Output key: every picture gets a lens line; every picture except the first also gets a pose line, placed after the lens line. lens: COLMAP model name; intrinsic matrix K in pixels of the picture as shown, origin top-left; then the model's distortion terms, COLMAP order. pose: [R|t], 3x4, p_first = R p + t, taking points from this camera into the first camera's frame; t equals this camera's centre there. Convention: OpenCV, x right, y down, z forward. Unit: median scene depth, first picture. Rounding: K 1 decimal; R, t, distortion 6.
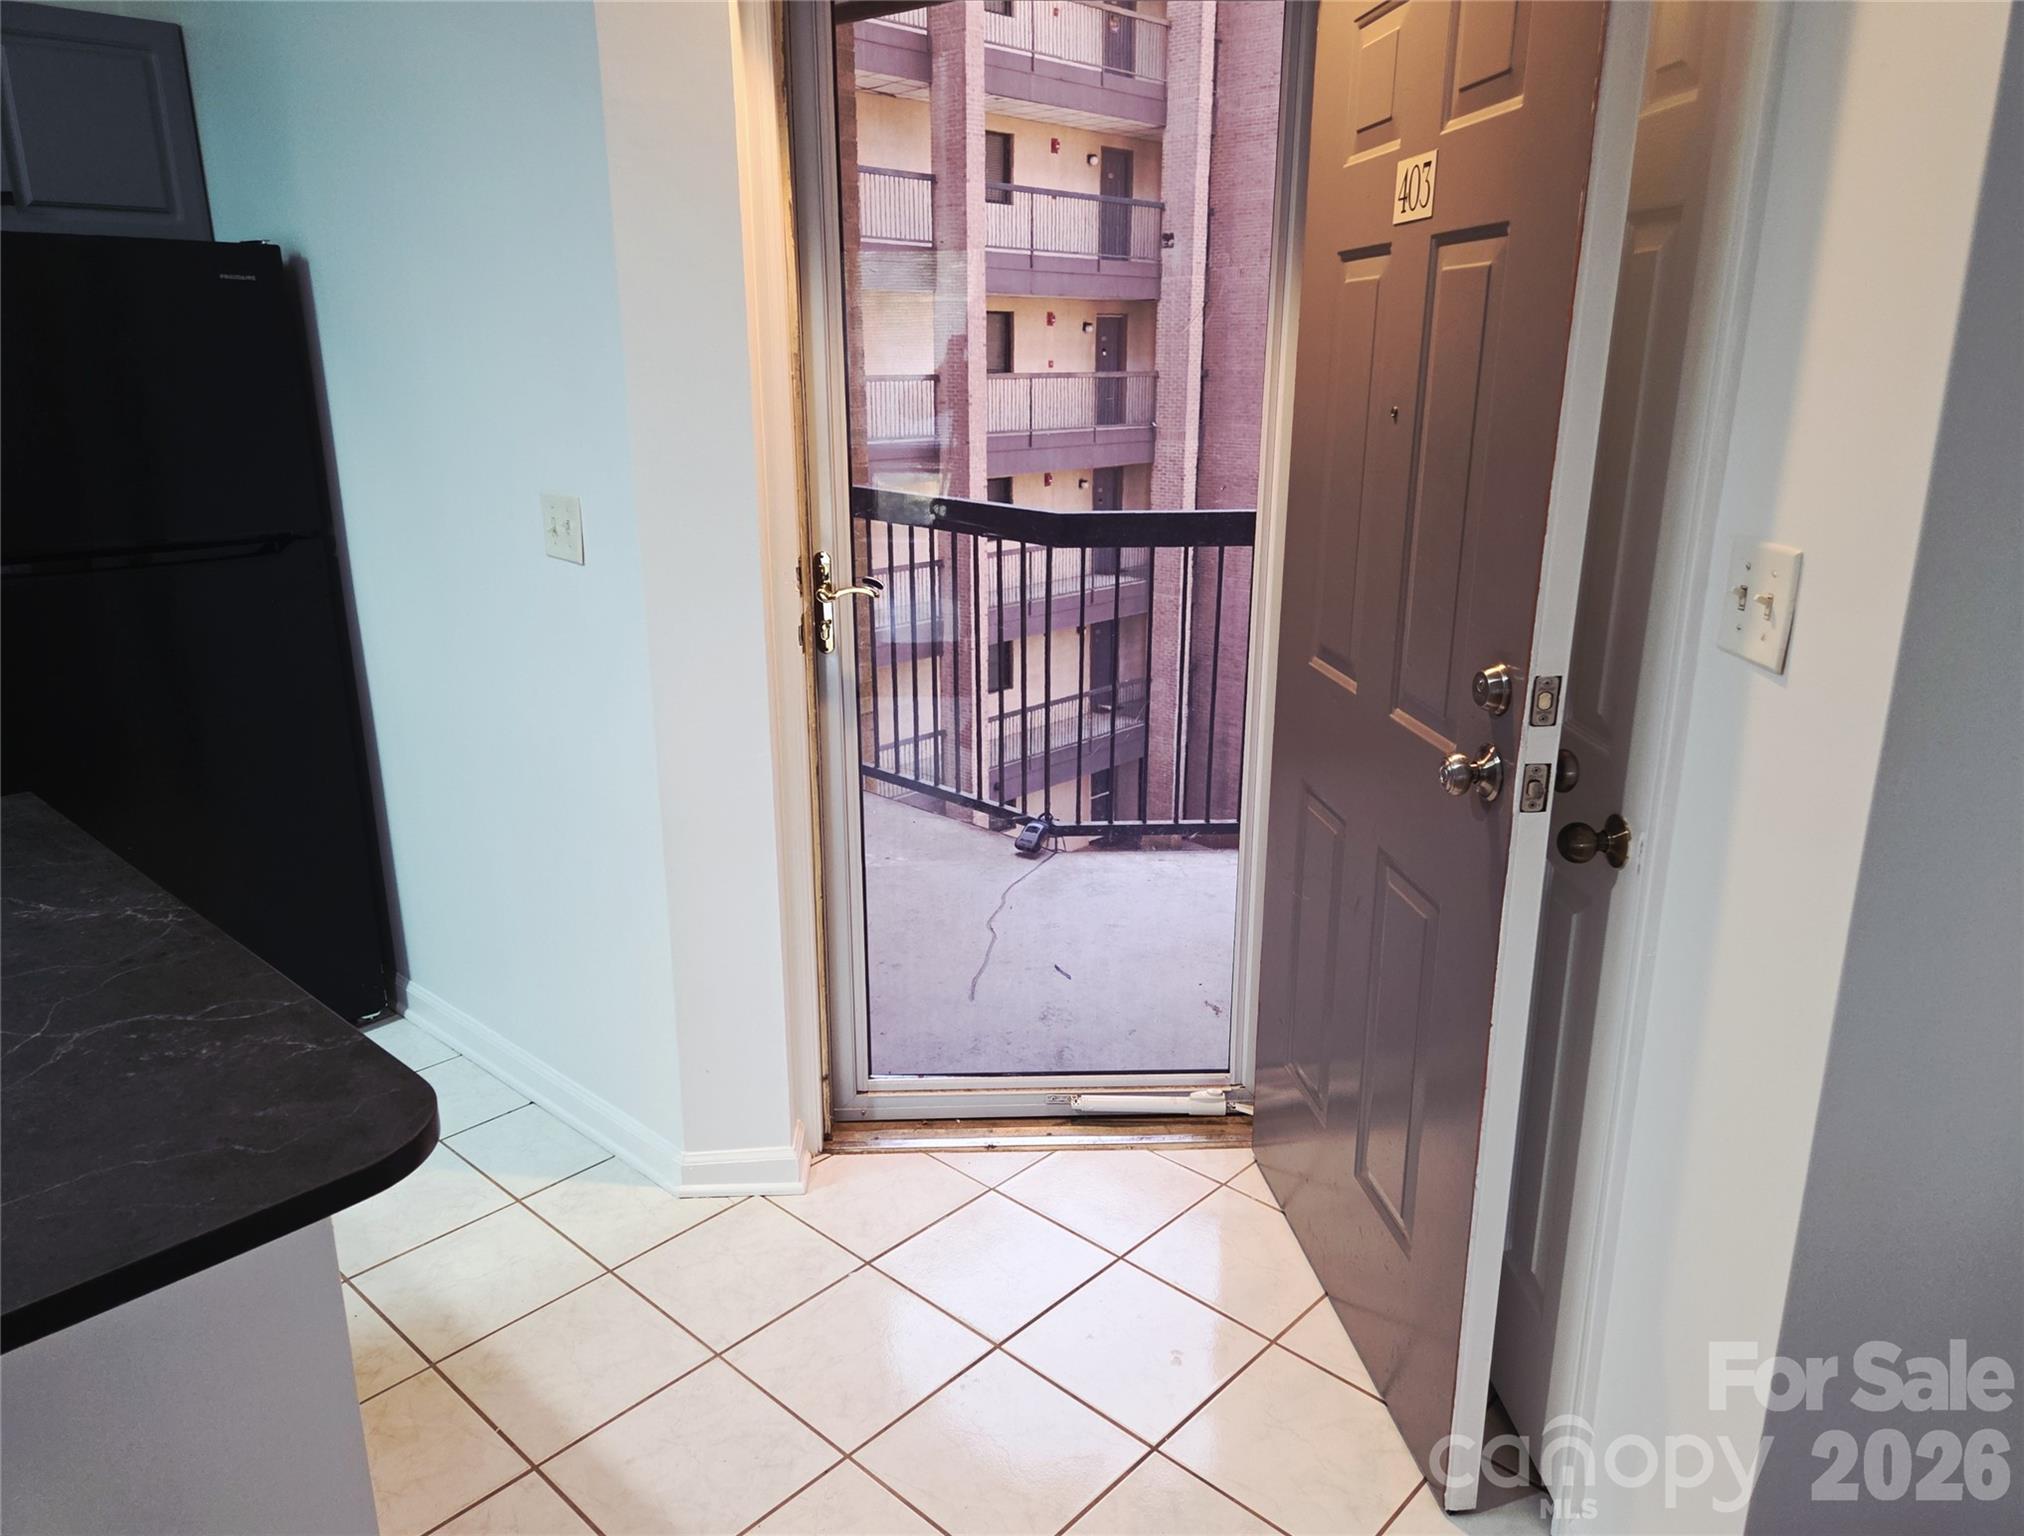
lens RADIAL K [[1424.1, 0, 1012.0], [0, 1424.1, 768.0], [0, 0, 1]] dist [0.102231, -0.090872]
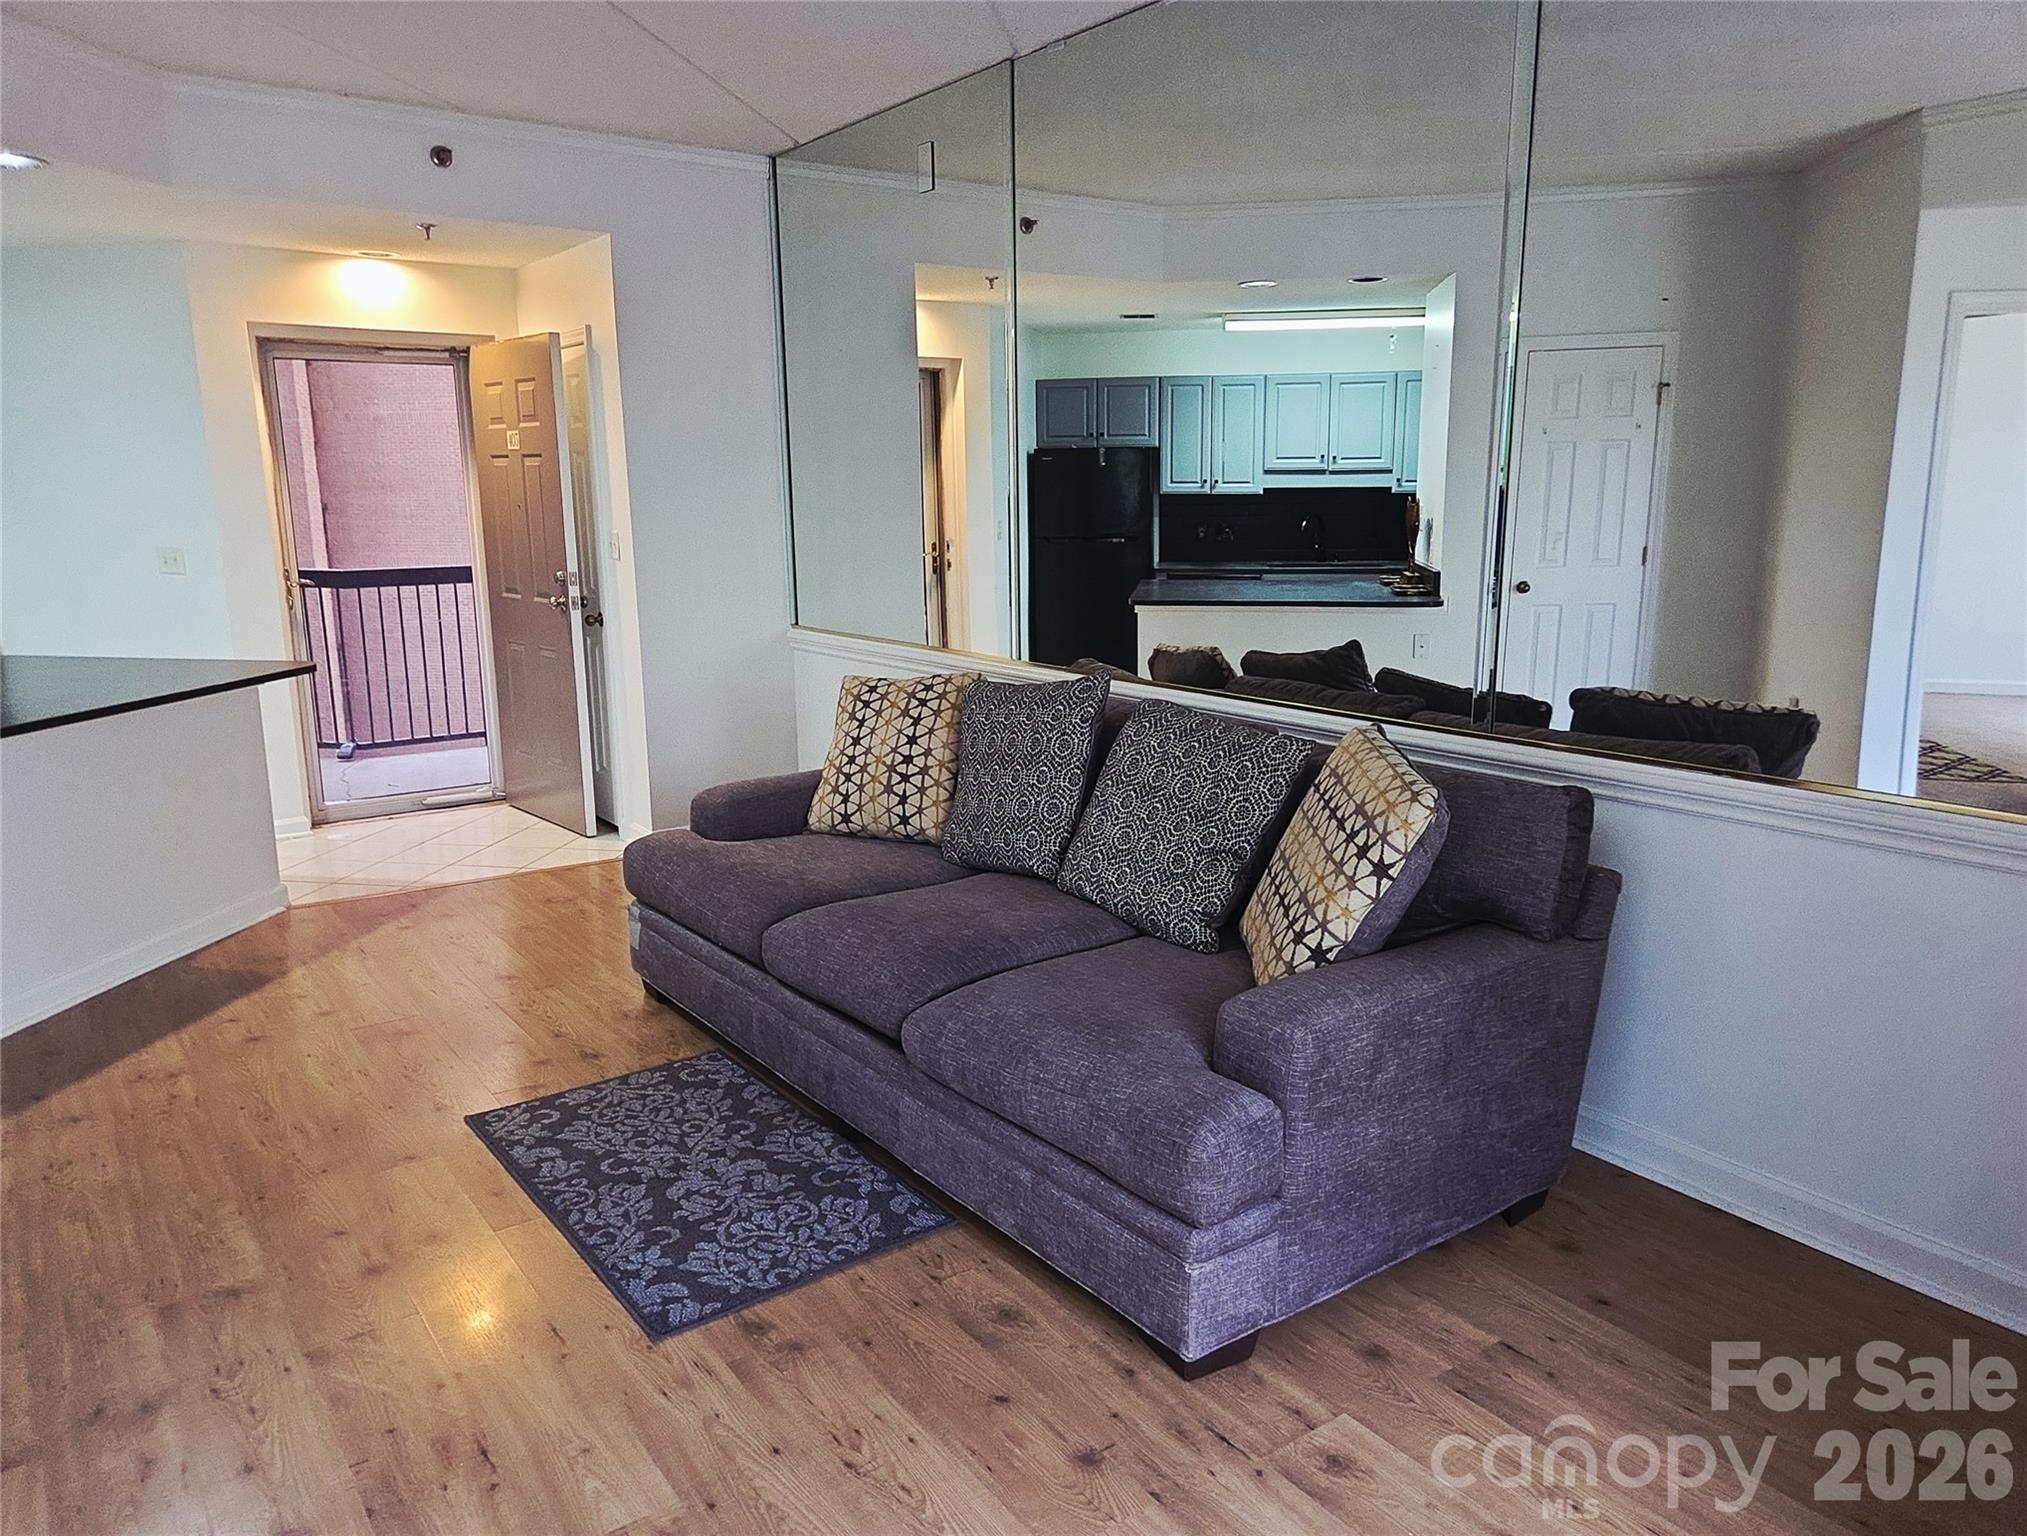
lens RADIAL K [[1426.2, 0, 1013.5], [0, 1426.2, 768.0], [0, 0, 1]] dist [0.102231, -0.090872]
pose [[0.835122, -0.117911, 0.537278, -0.702493], [0.165112, 0.985448, -0.040377, 0.735237], [-0.524699, 0.122431, 0.842438, -2.544503]]
